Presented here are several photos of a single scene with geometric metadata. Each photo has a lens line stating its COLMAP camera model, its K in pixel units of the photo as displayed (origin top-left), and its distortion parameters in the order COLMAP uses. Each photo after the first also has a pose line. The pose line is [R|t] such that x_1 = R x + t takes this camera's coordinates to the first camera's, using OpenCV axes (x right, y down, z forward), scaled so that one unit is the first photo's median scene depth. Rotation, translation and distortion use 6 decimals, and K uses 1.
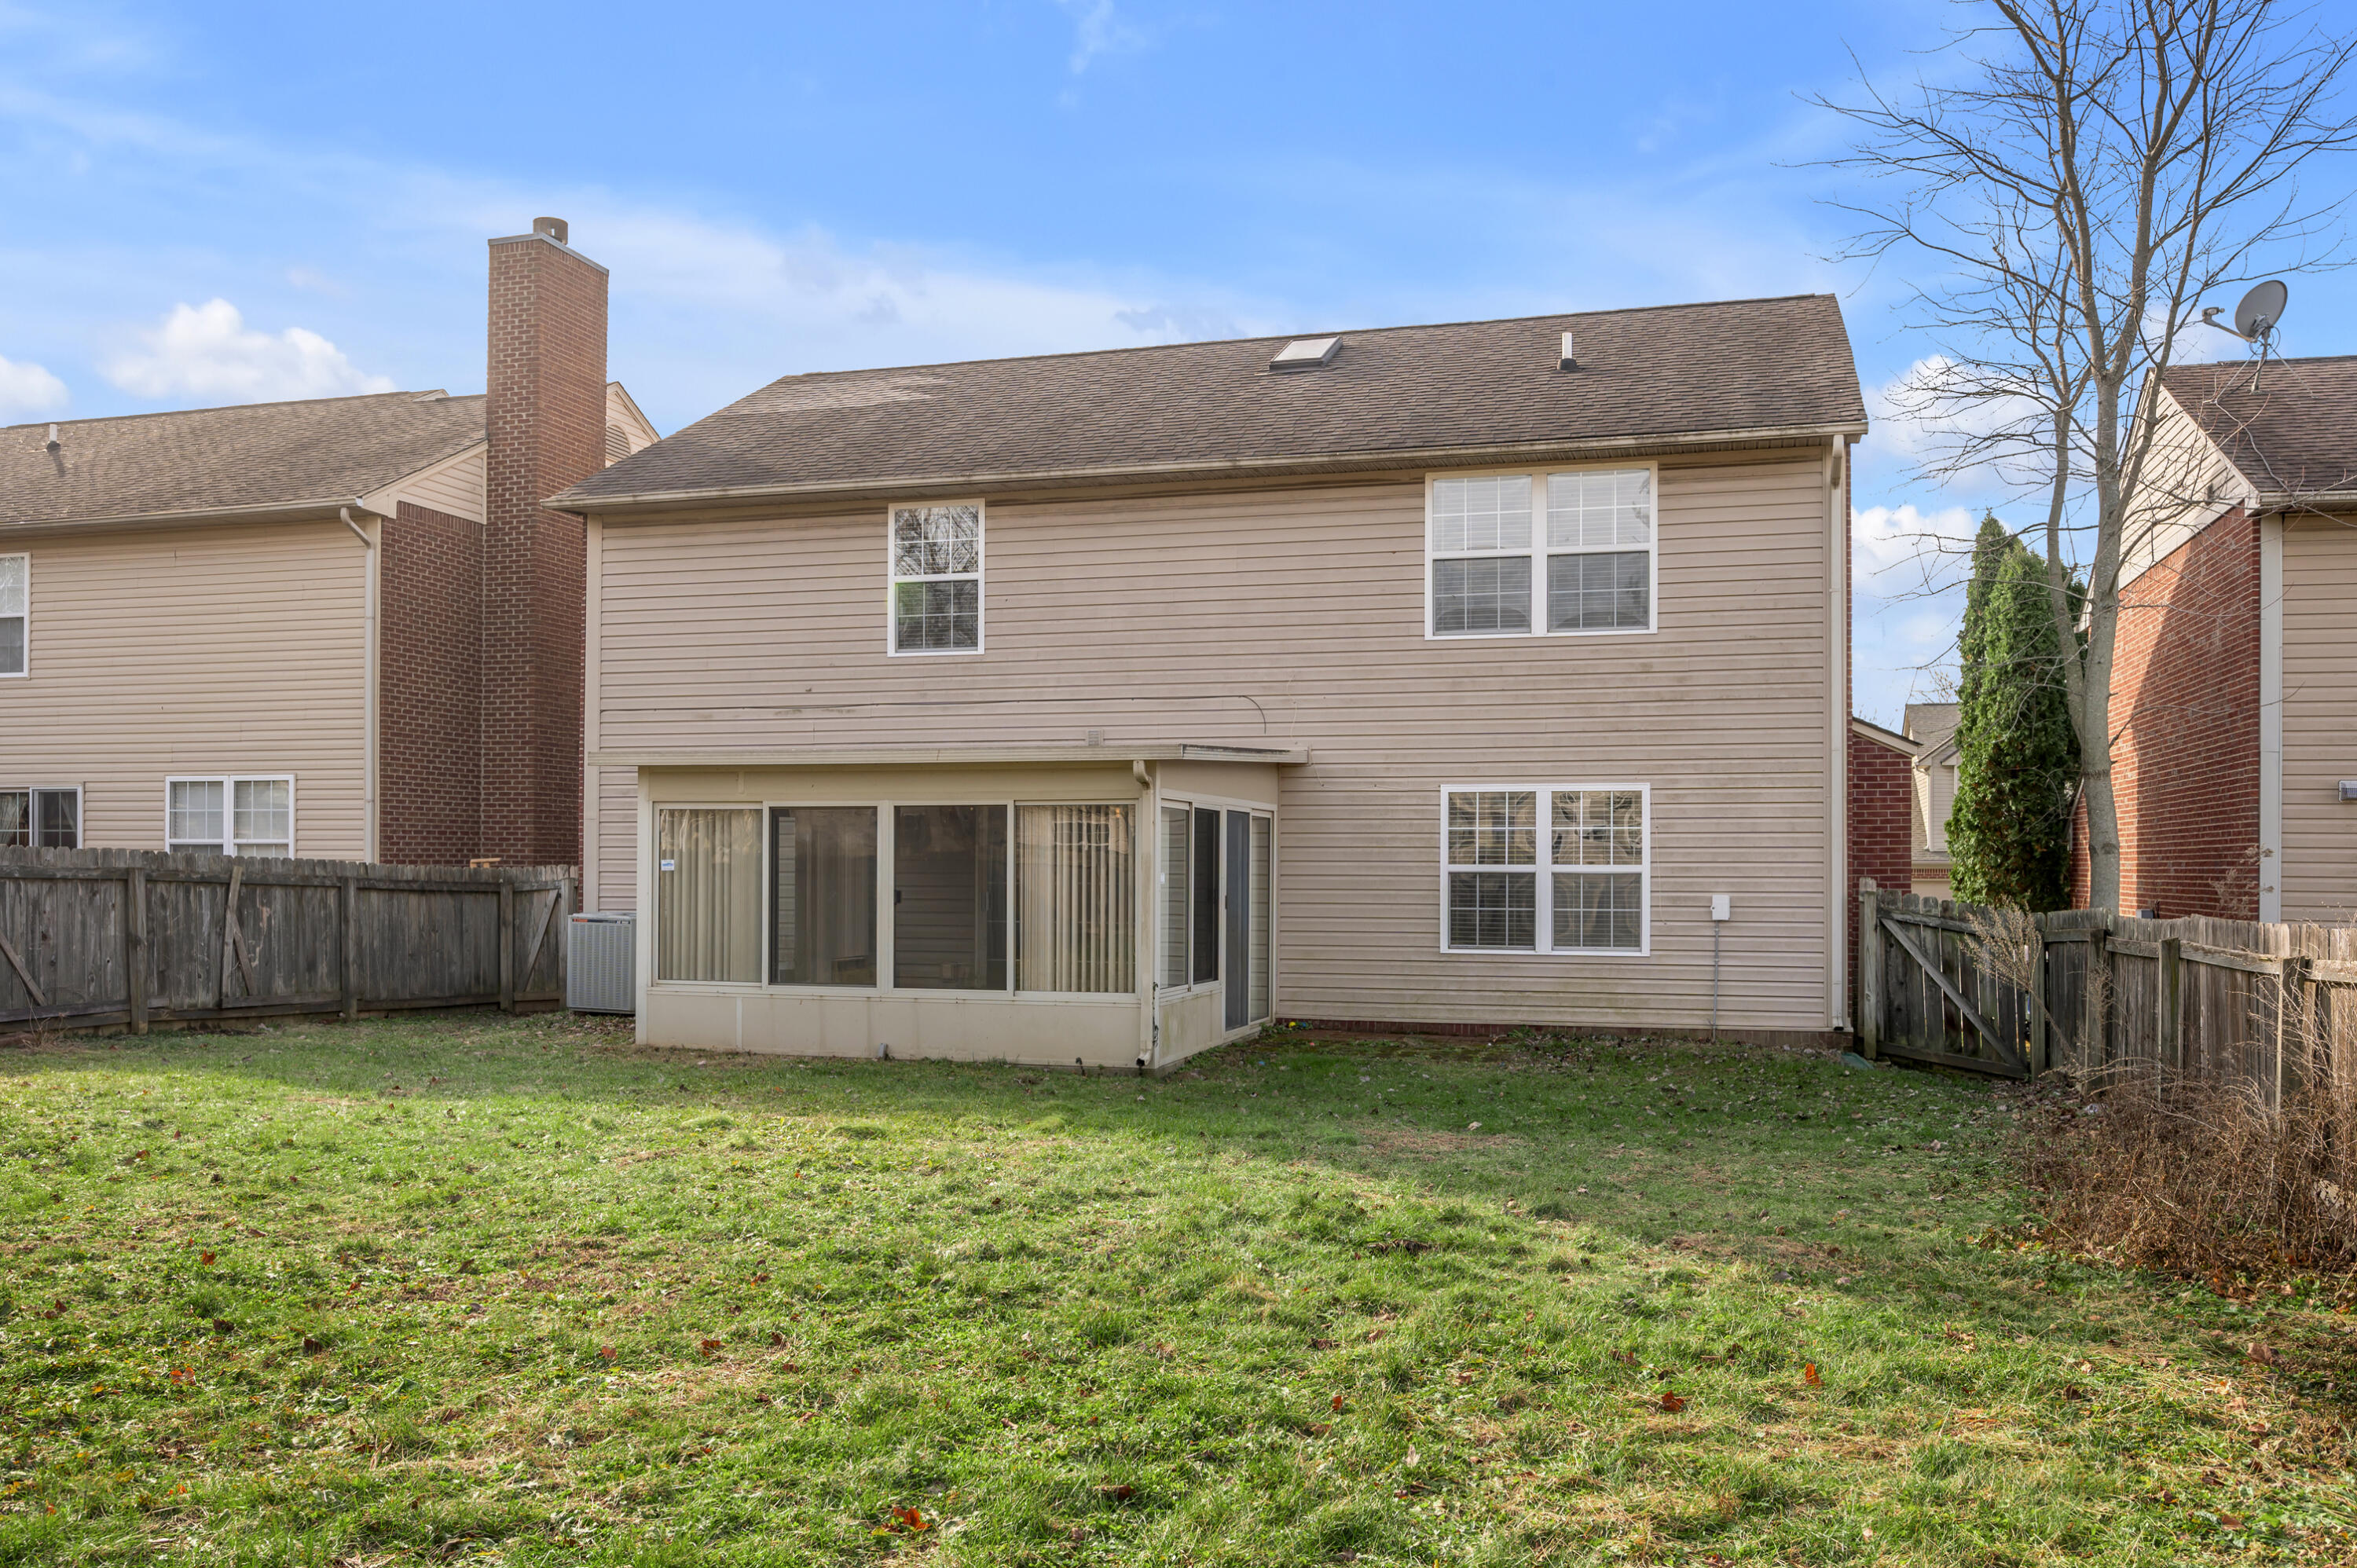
lens RADIAL K [[1893.0, 0, 1177.5], [0, 1893.0, 863.2], [0, 0, 1]] dist [-0.007996, -0.000957]
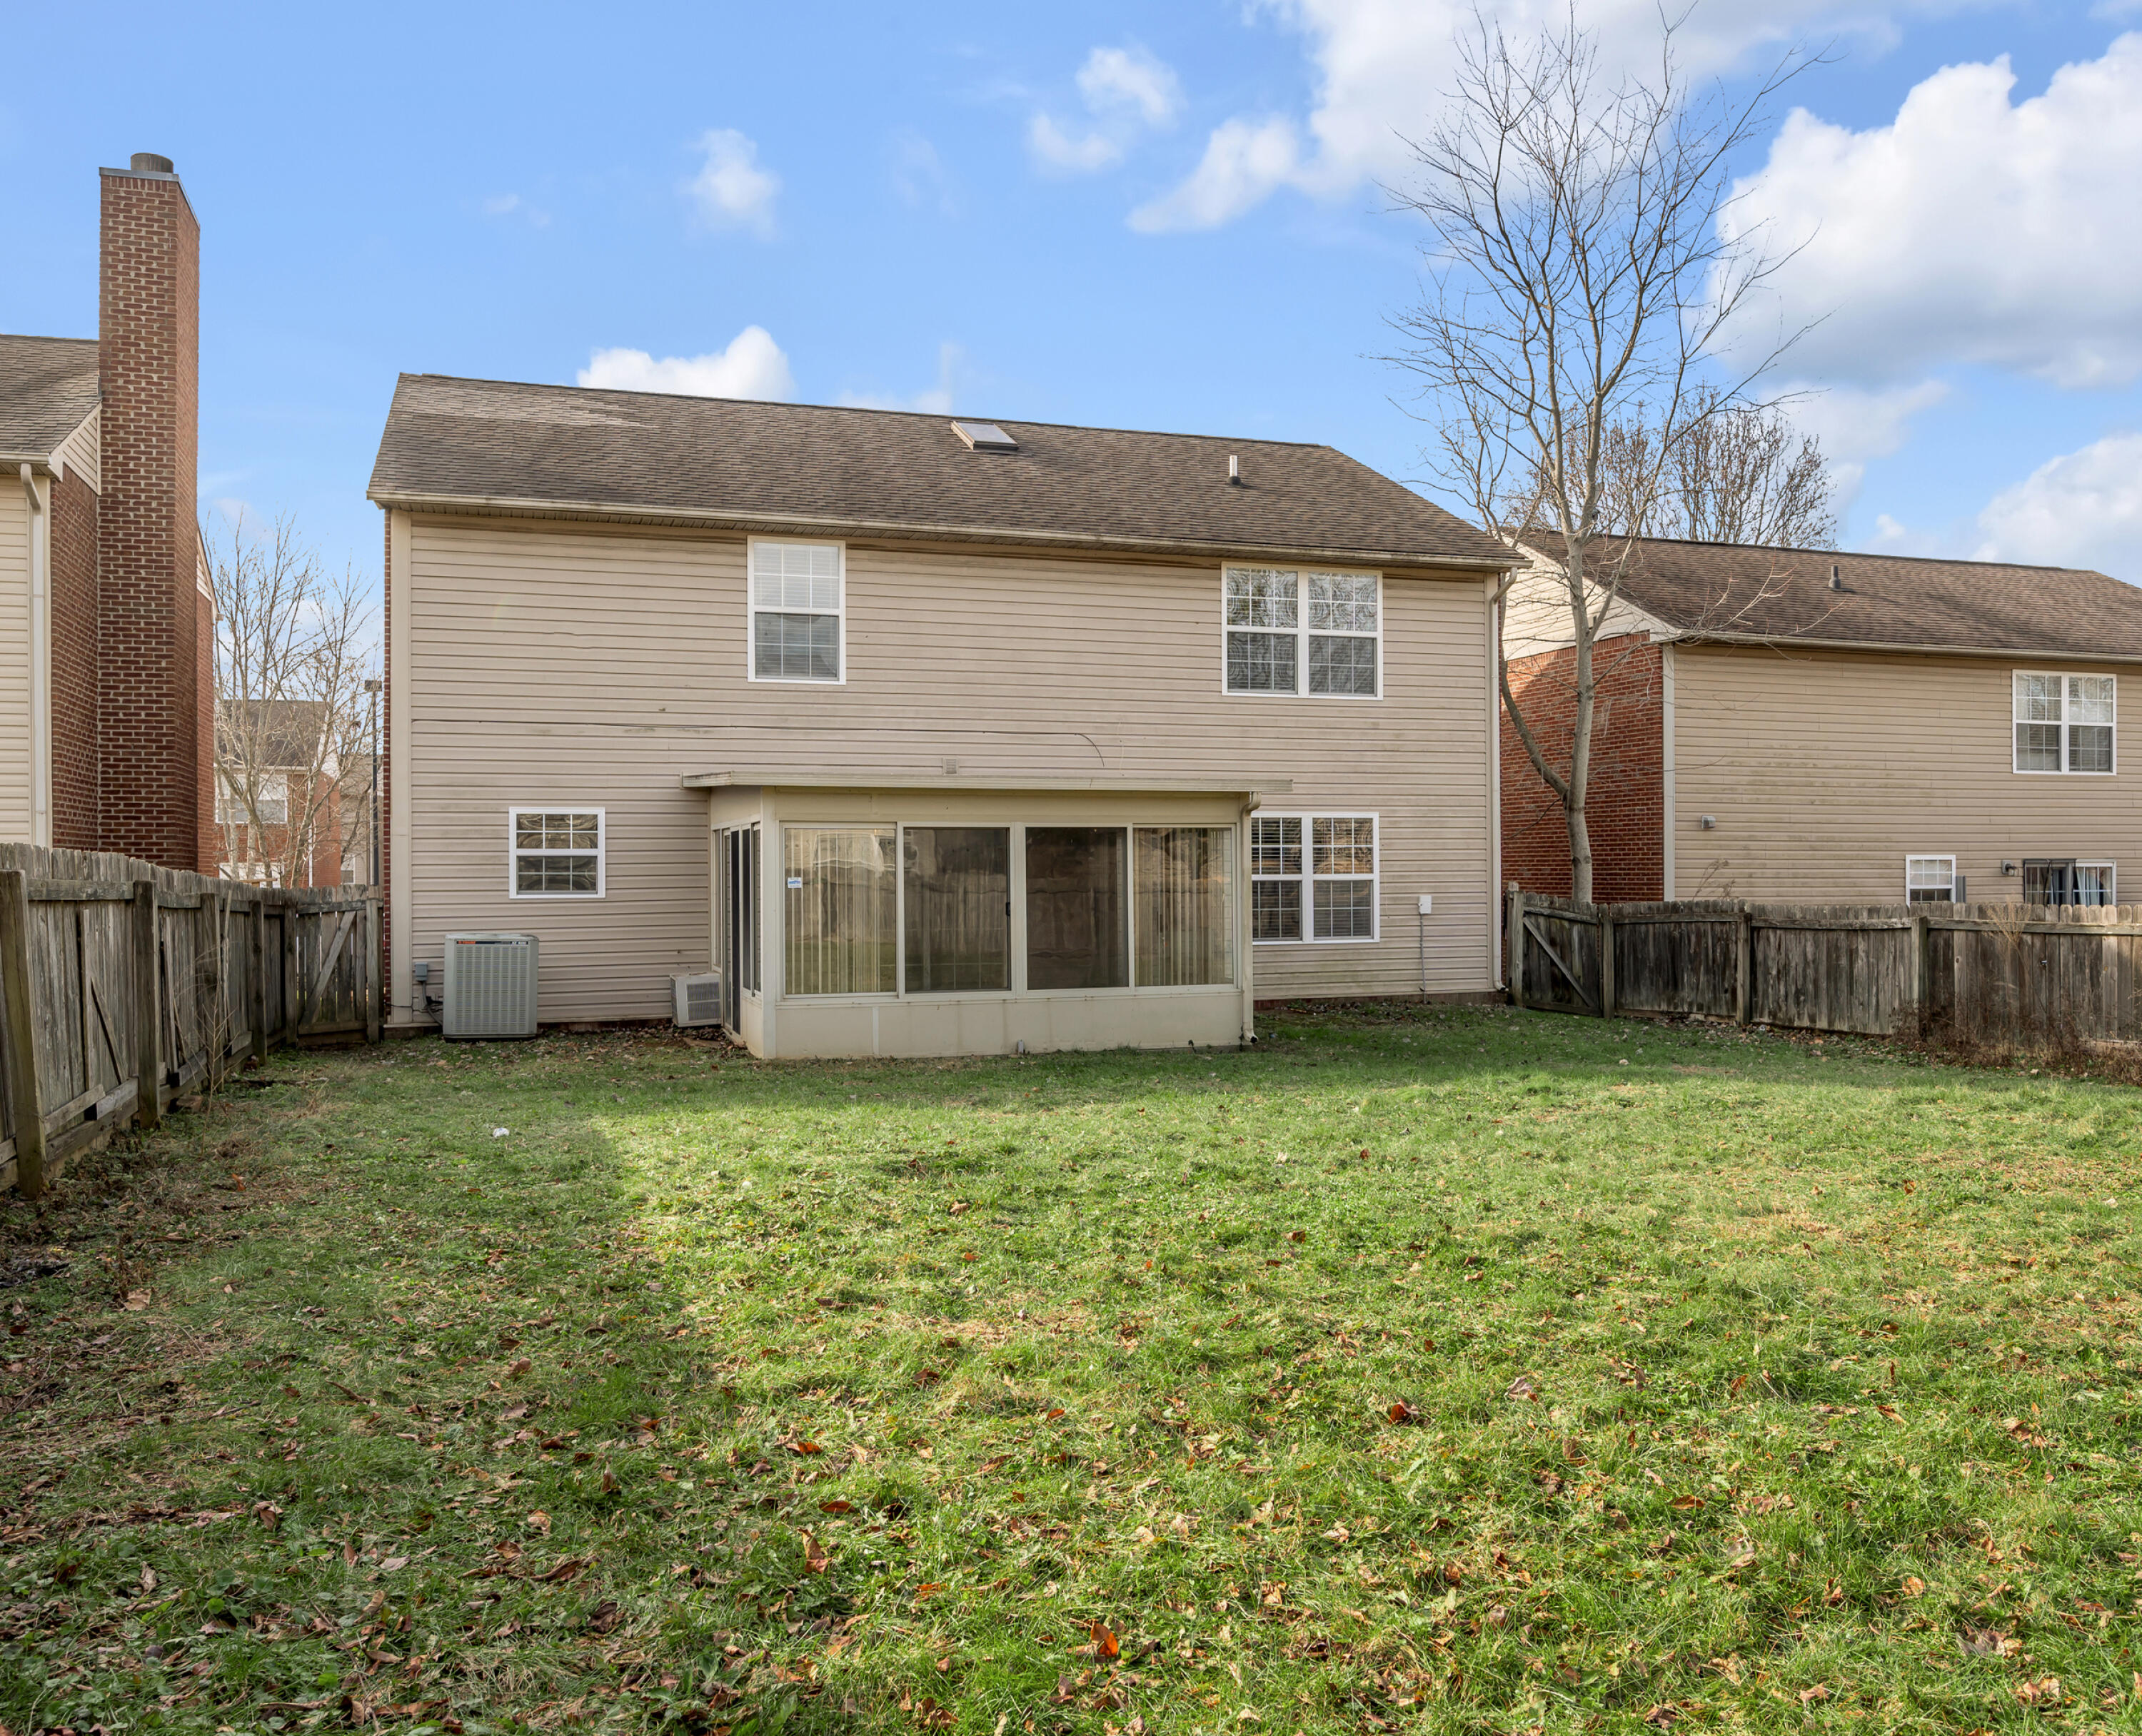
lens RADIAL K [[1631.3, 0, 1071.0], [0, 1631.3, 868.0], [0, 0, 1]] dist [0.003315, 0.006446]
pose [[0.822971, -0.006771, 0.568043, -0.561653], [0.009931, 0.999948, -0.002468, -0.002277], [-0.567996, 0.007672, 0.822995, 0.170117]]
